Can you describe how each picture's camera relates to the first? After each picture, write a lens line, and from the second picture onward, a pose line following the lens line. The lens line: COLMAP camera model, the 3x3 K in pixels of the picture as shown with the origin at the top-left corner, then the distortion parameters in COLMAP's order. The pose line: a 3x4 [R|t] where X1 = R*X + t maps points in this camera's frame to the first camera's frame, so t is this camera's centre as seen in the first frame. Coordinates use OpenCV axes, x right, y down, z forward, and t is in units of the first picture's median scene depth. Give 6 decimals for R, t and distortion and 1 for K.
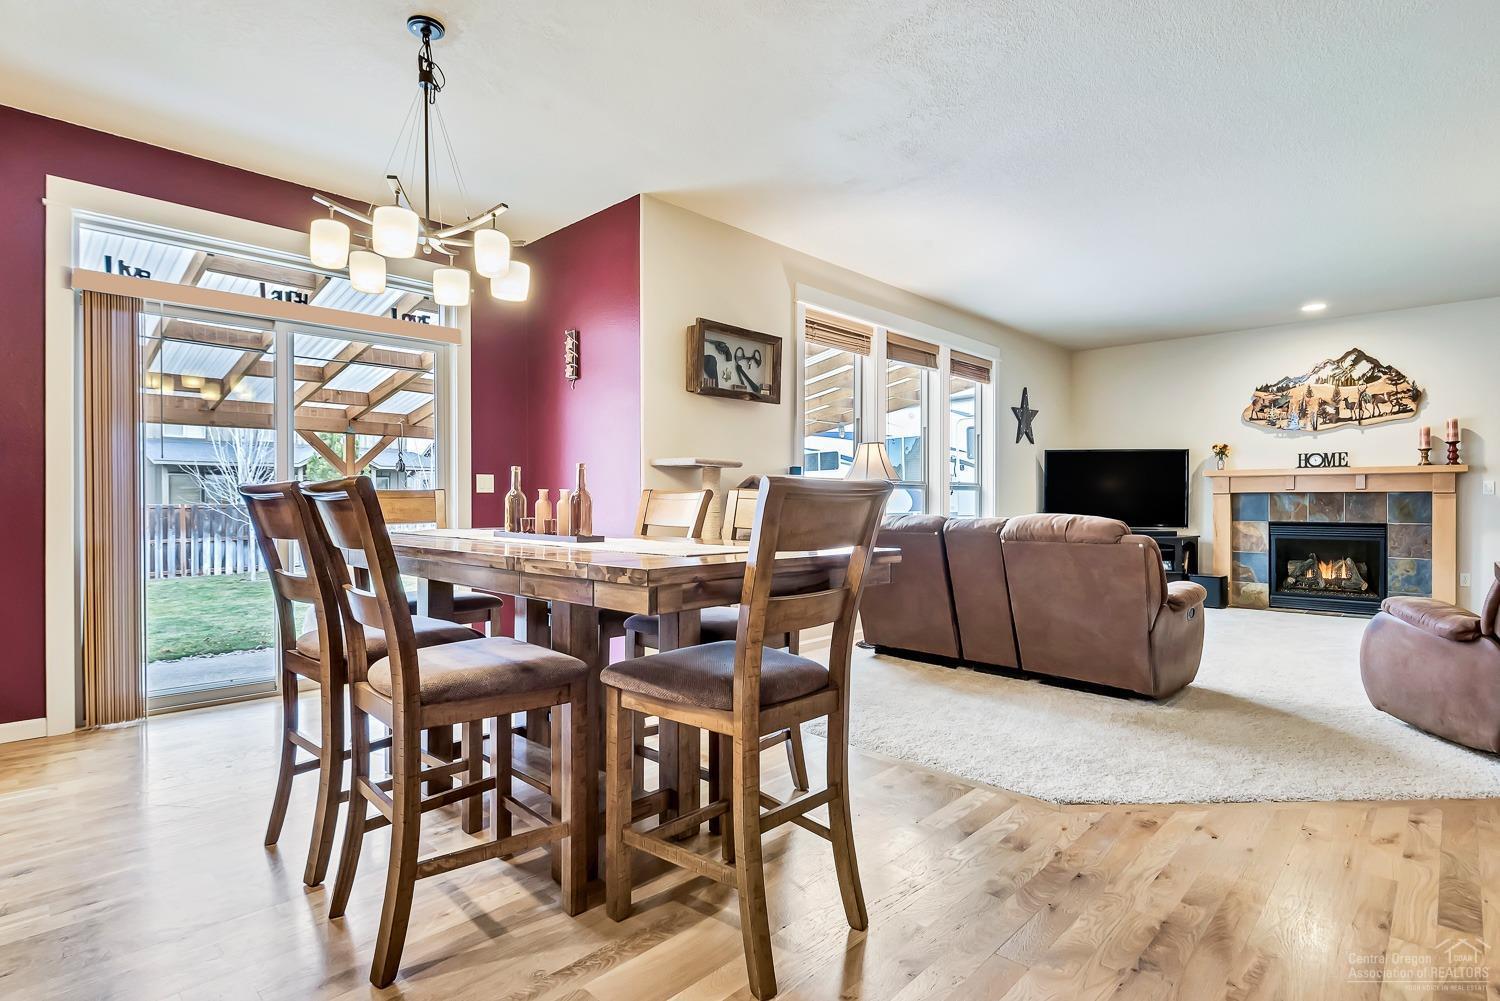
lens RADIAL K [[739.3, 0, 724.7], [0, 739.3, 503.4], [0, 0, 1]] dist [0.030166, -0.030300]
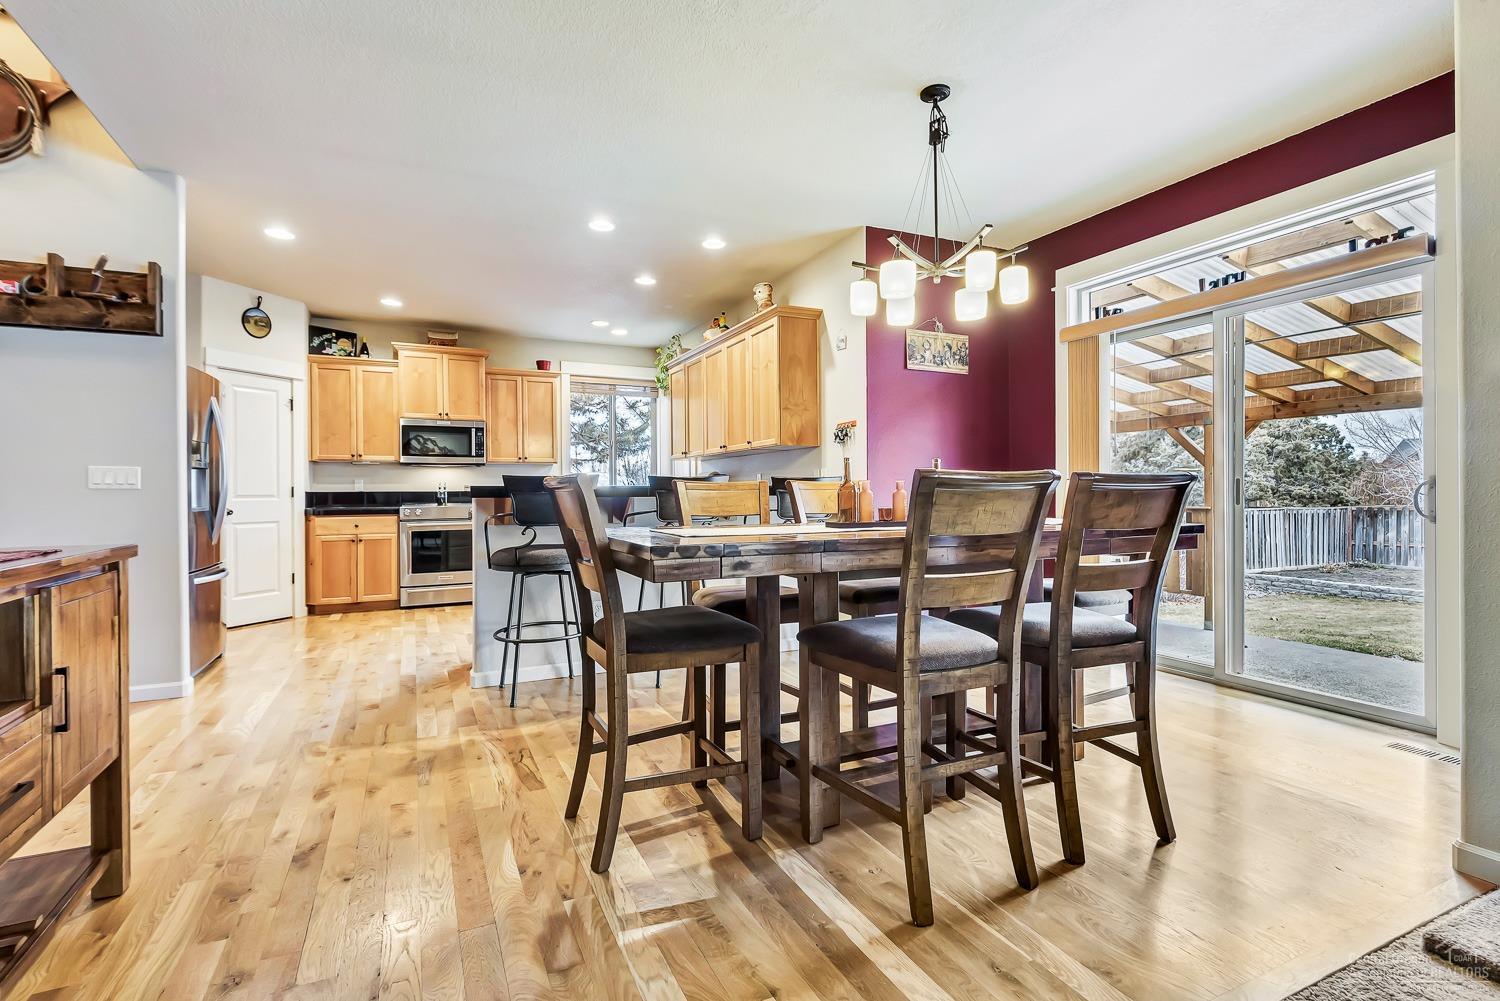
lens RADIAL K [[704.7, 0, 750.0], [0, 704.7, 500.5], [0, 0, 1]] dist [0.023239, -0.011442]
pose [[-0.340514, 0.010651, -0.940179, 0.299552], [0.001511, 0.999941, 0.010781, -0.000119], [0.940238, 0.002250, -0.340510, 0.427103]]
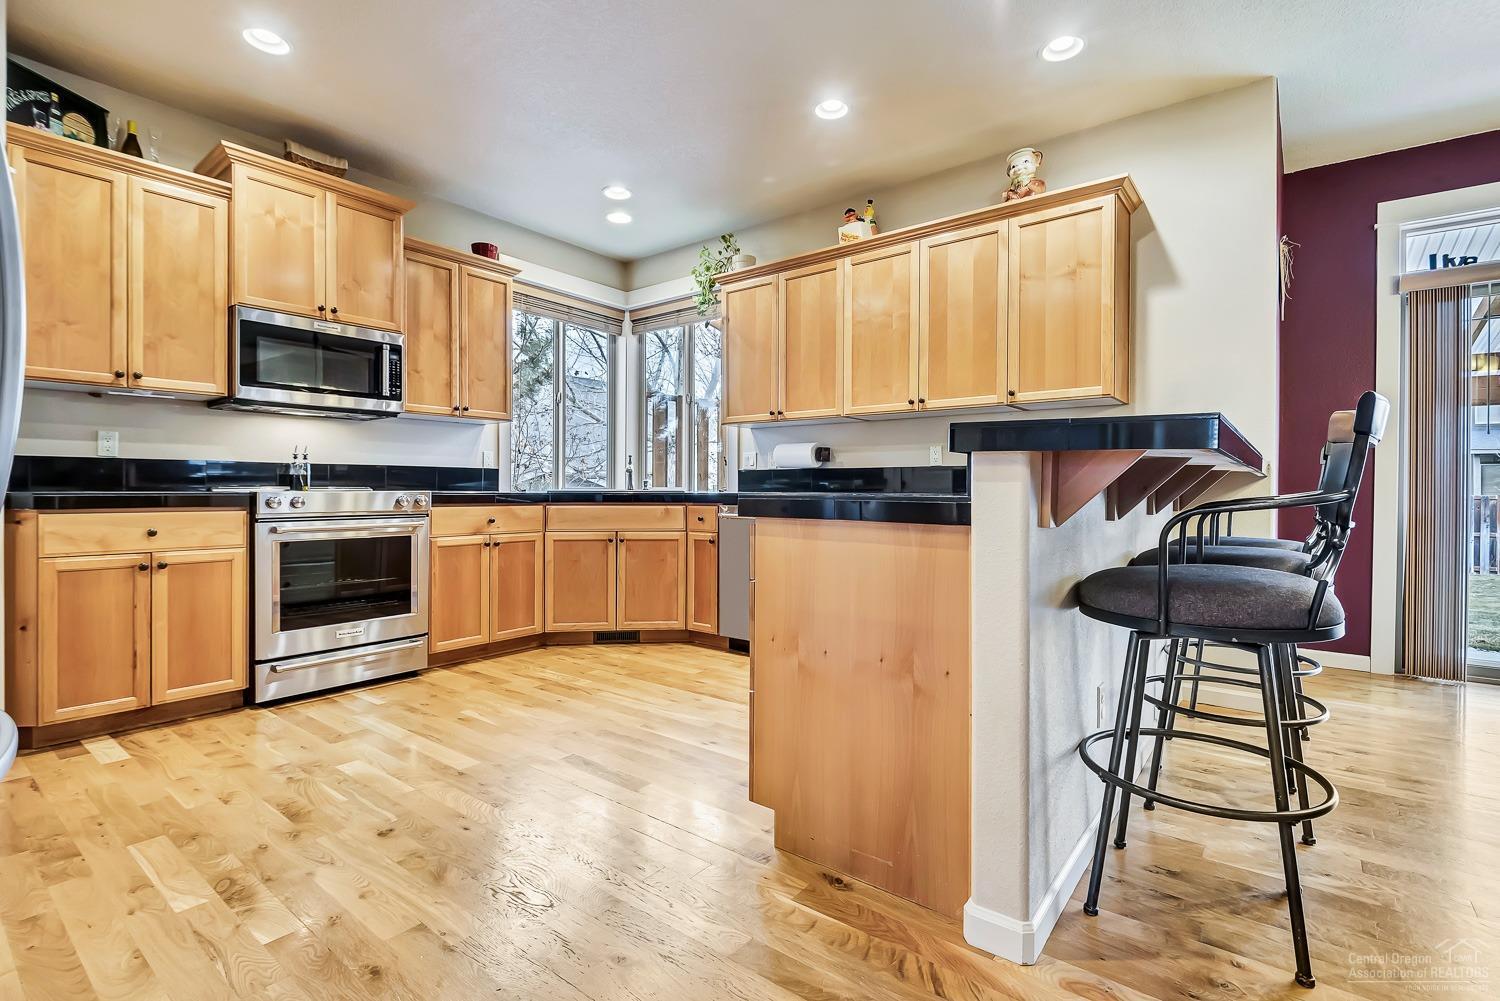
lens RADIAL K [[704.5, 0, 739.8], [0, 704.5, 502.5], [0, 0, 1]] dist [-0.008791, -0.000730]
pose [[0.113958, 0.016998, -0.993340, 0.044928], [-0.010176, 0.999821, 0.015942, 0.014685], [0.993433, 0.008292, 0.114111, -0.073393]]
